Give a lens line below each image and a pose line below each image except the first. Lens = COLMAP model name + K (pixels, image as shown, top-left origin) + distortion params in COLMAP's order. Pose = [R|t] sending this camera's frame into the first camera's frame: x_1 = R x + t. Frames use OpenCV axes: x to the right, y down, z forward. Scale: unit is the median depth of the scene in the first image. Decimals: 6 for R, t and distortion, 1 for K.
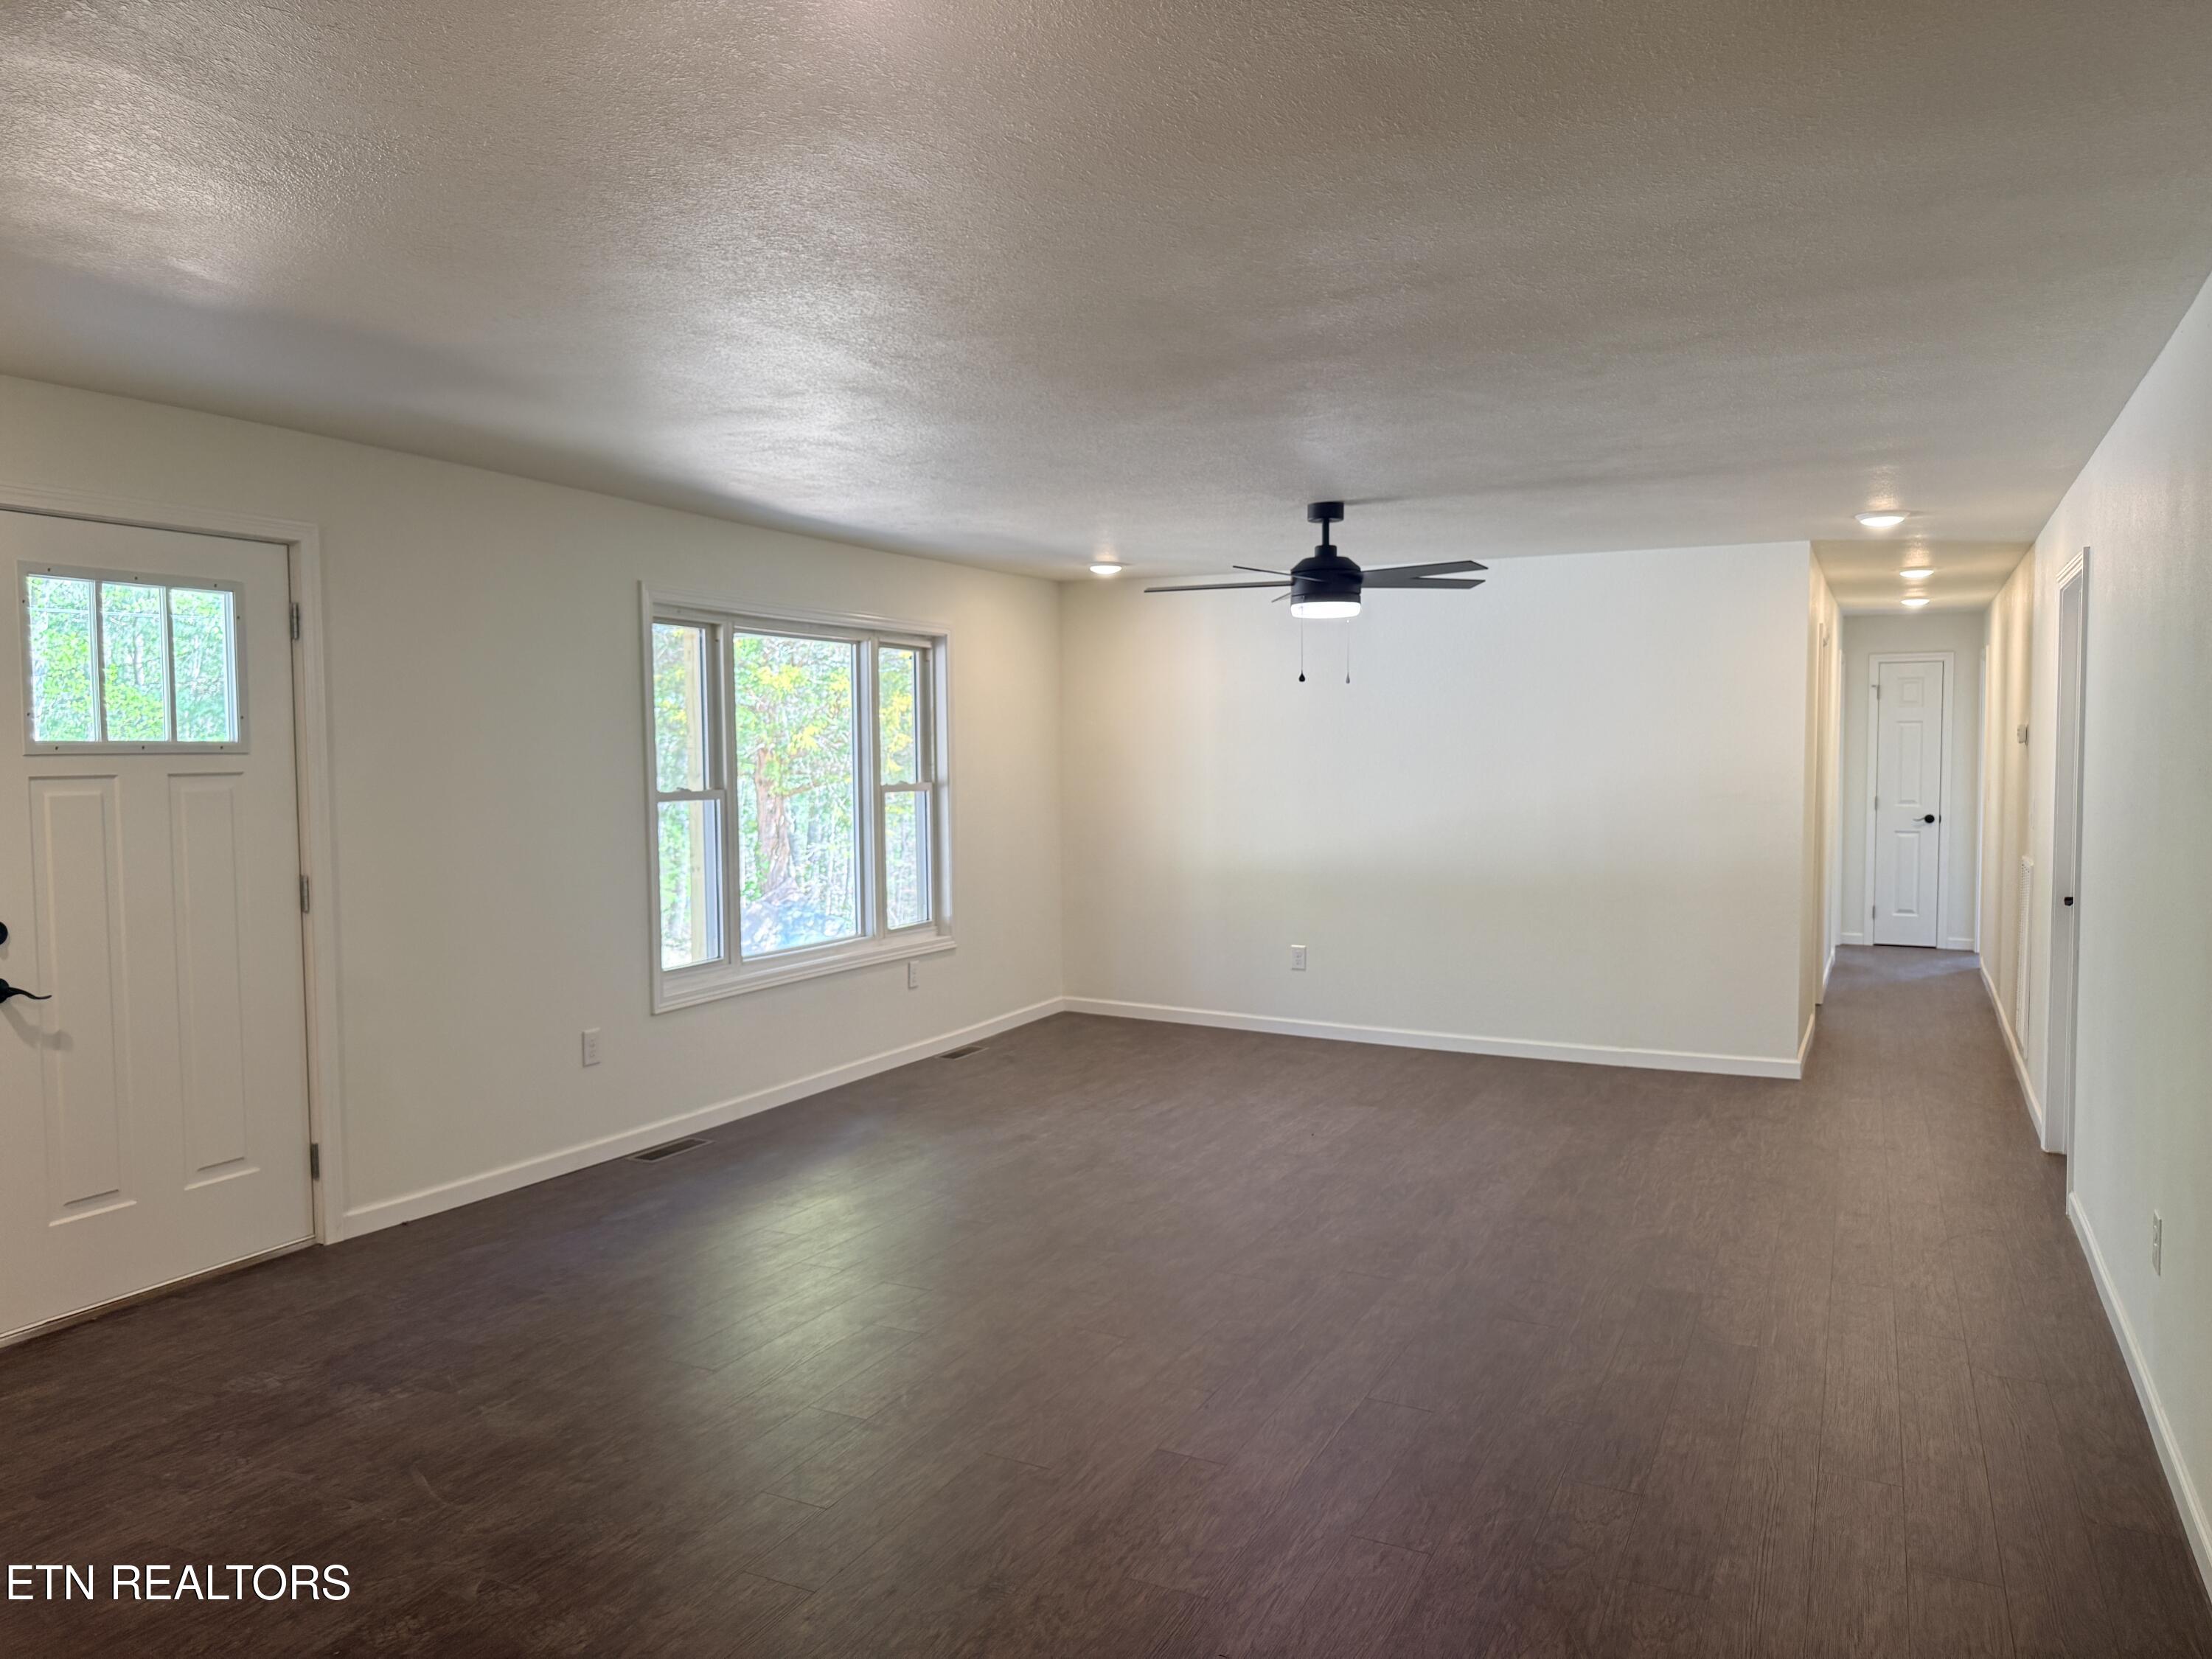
lens RADIAL K [[1556.6, 0, 1097.2], [0, 1556.6, 833.0], [0, 0, 1]] dist [0.055098, -0.000931]
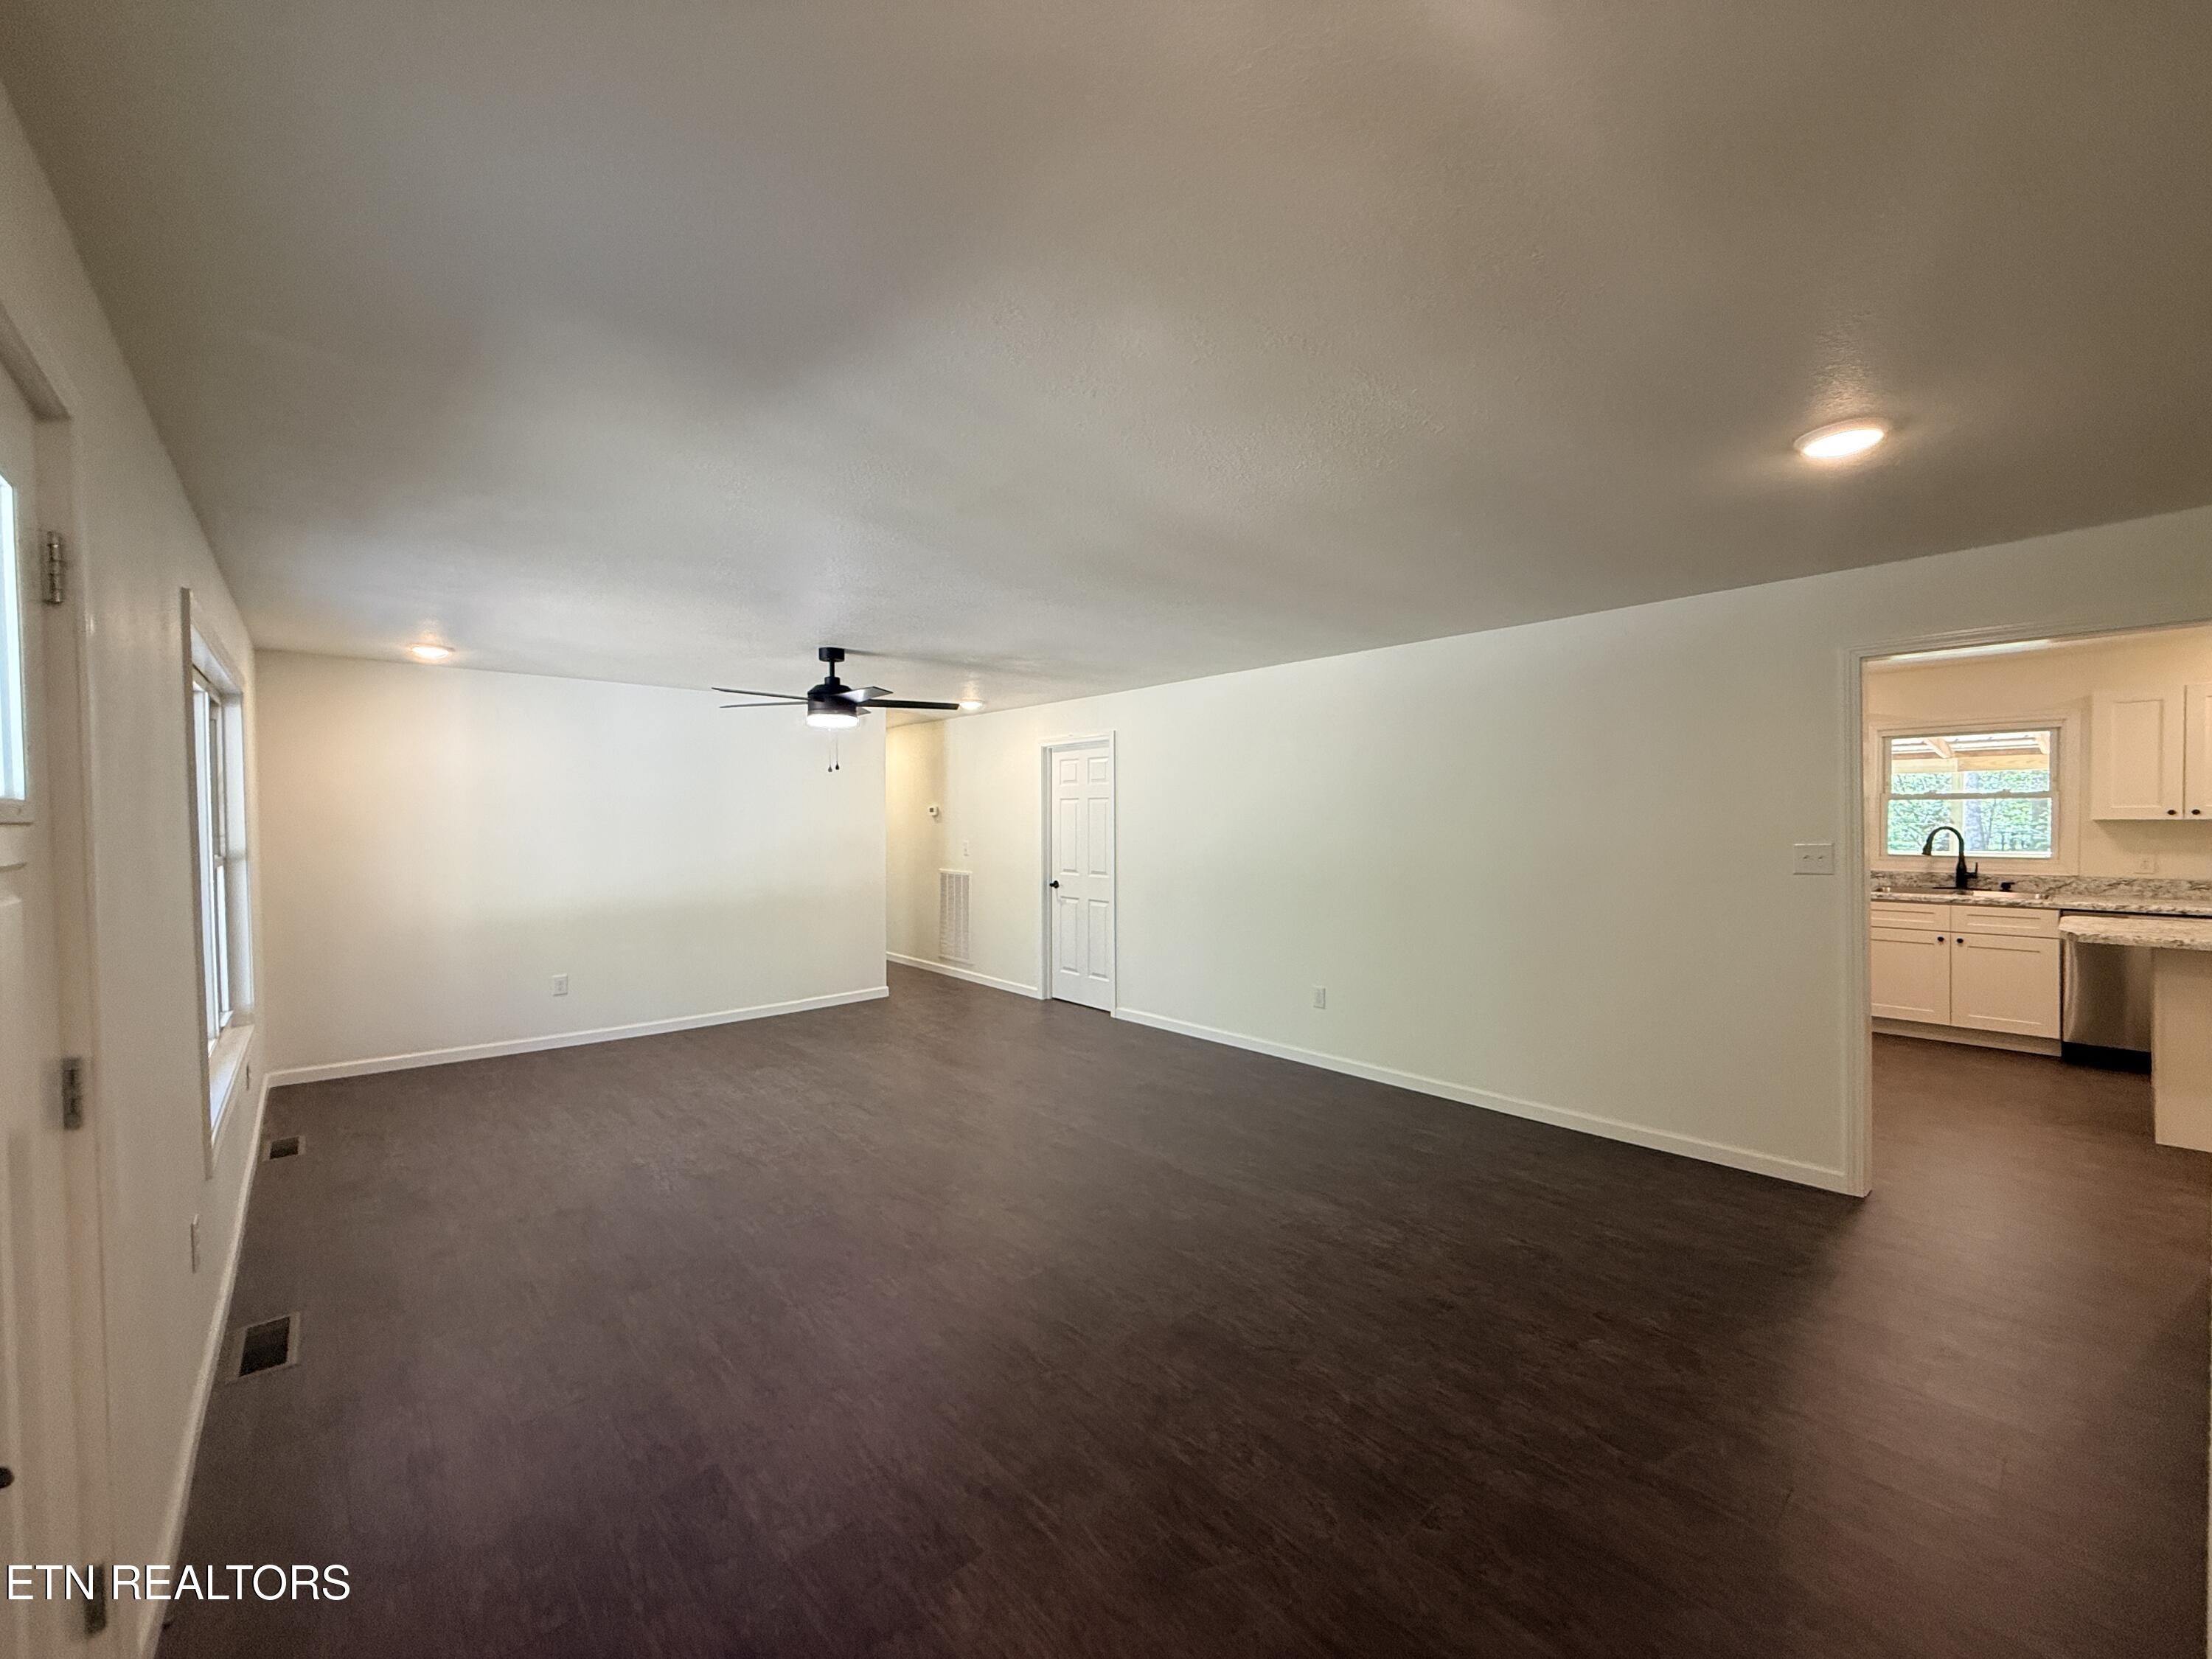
lens RADIAL K [[881.0, 0, 1101.9], [0, 881.0, 834.8], [0, 0, 1]] dist [0.003634, 0.000003]
pose [[0.365358, -0.022122, 0.930604, -0.532977], [0.055357, 0.998465, 0.002002, -0.025366], [-0.929220, 0.050784, 0.366022, 0.475925]]
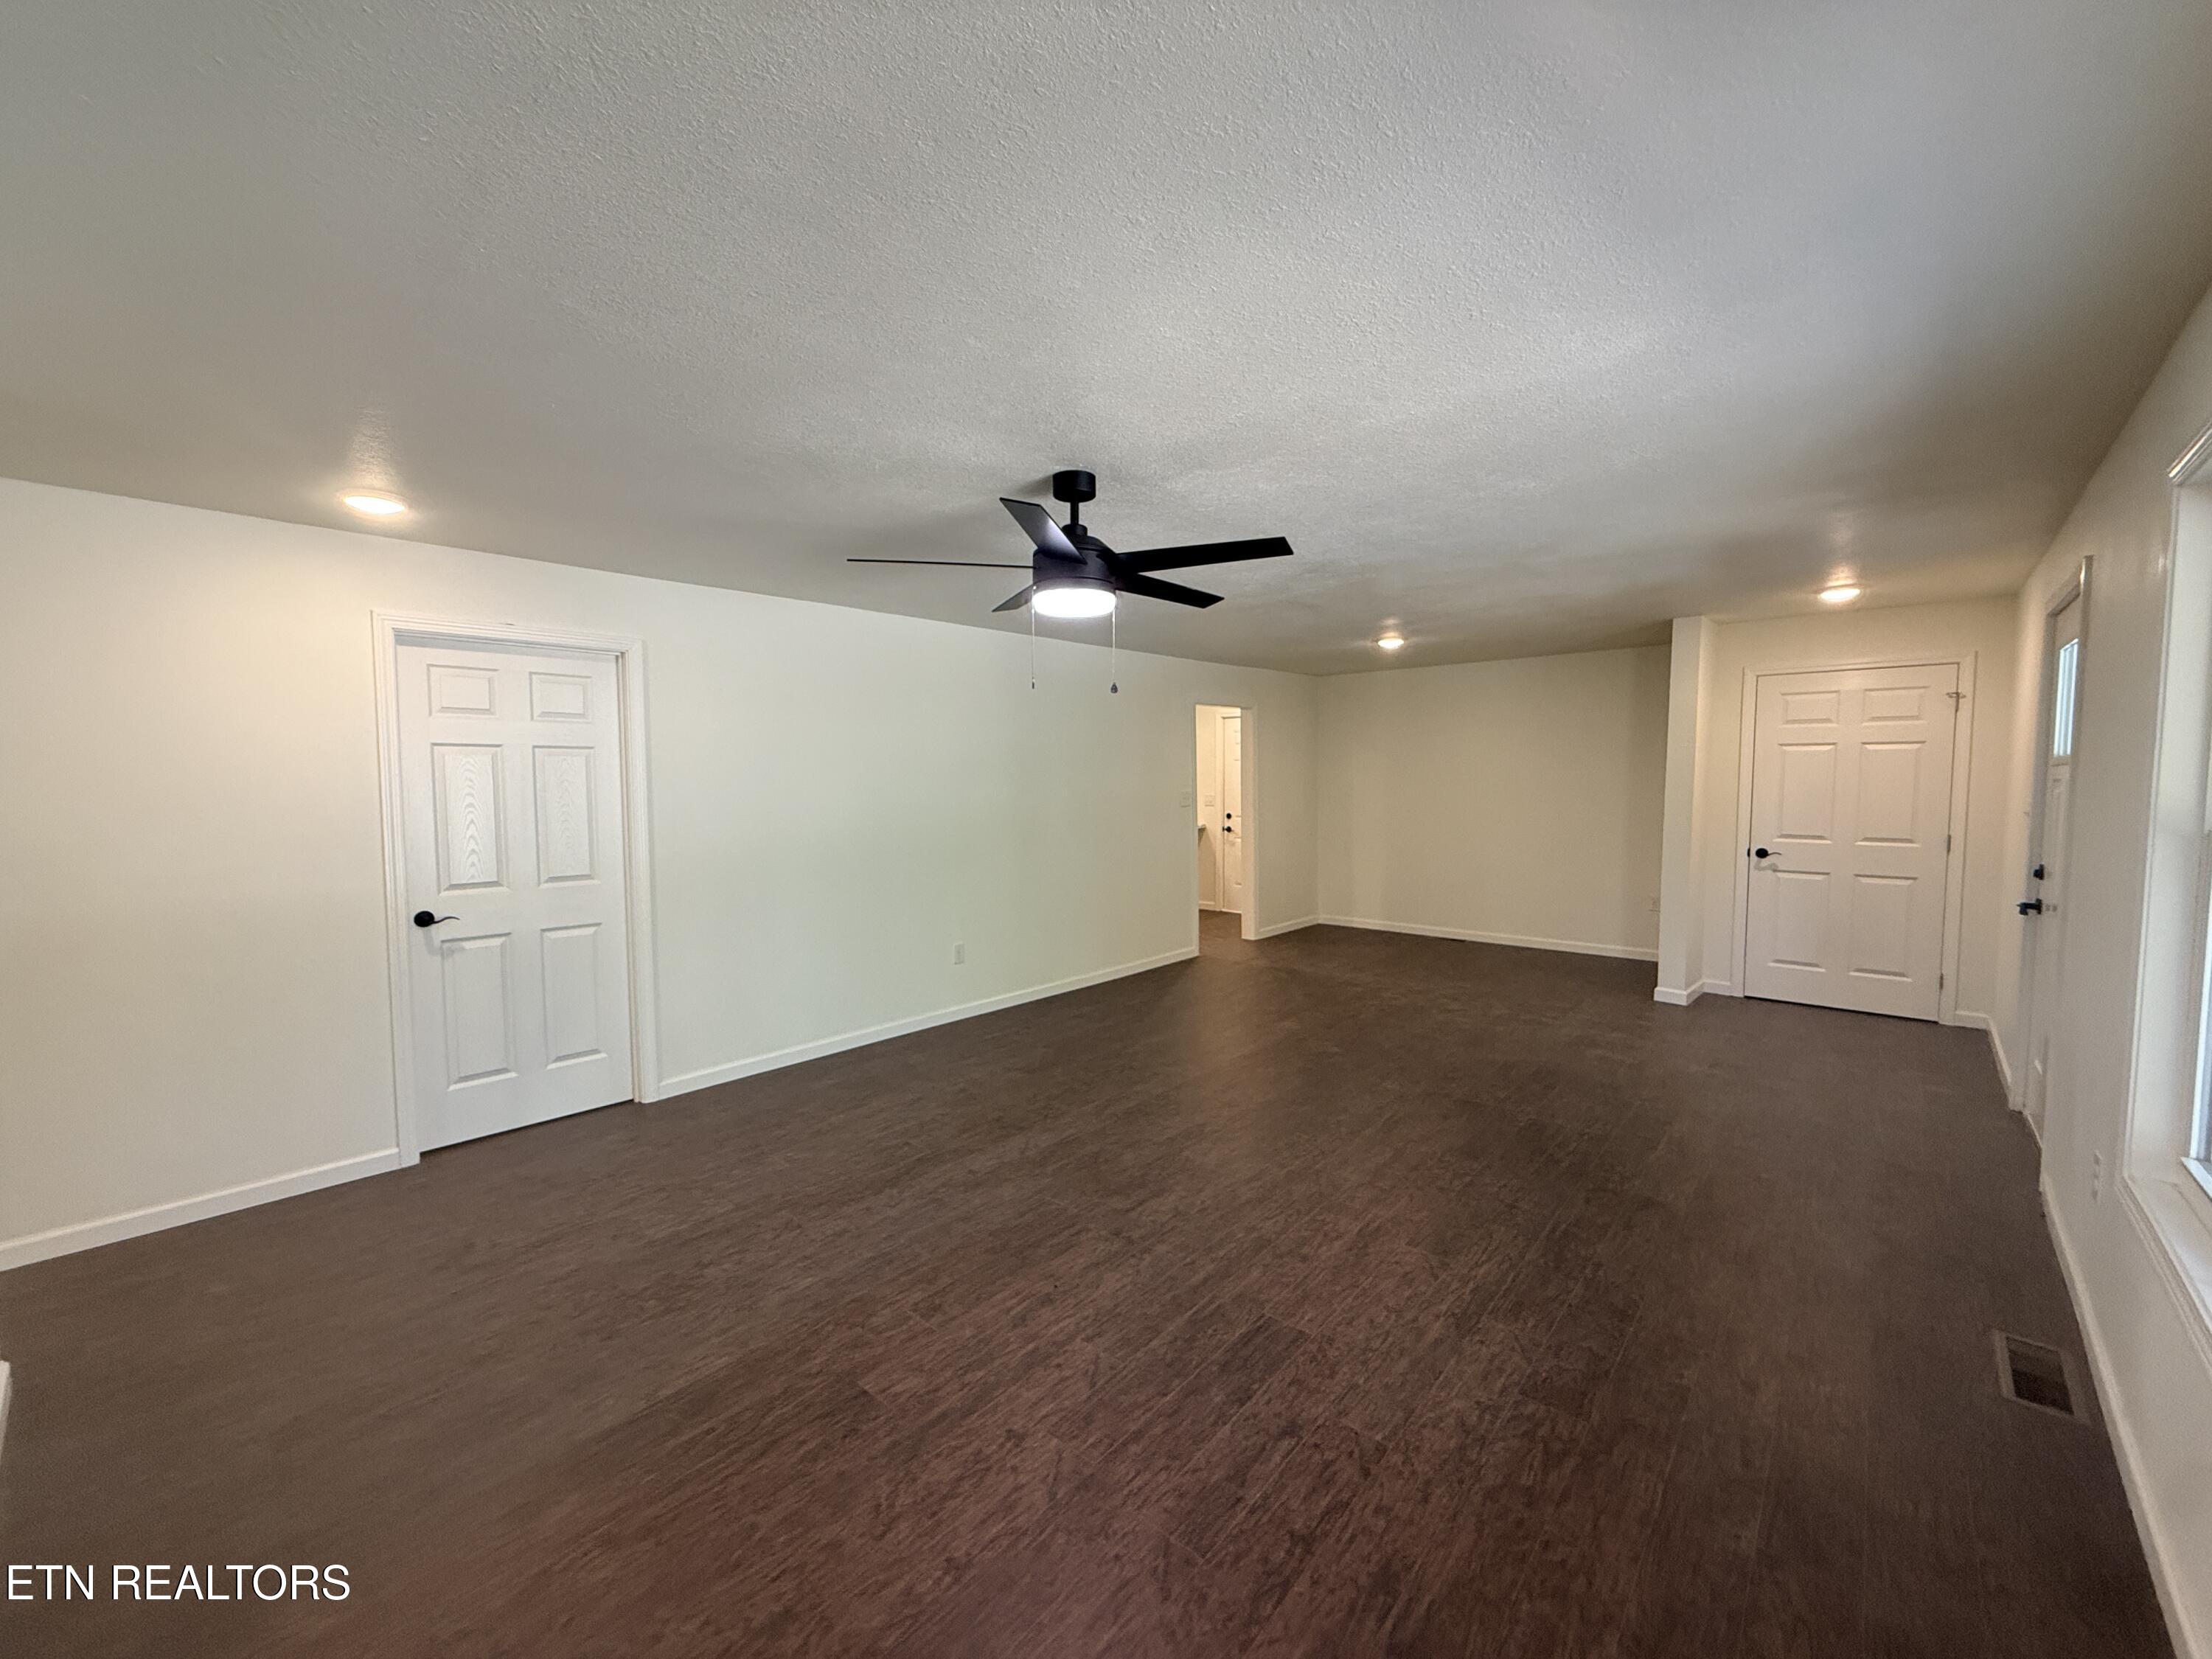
lens RADIAL K [[881.0, 0, 1114.6], [0, 881.0, 829.9], [0, 0, 1]] dist [0.003634, 0.000003]
pose [[-0.966343, -0.004091, 0.257223, 0.004179], [0.024809, 0.993731, 0.109009, -0.072490], [-0.256057, 0.111722, -0.960184, 1.475481]]
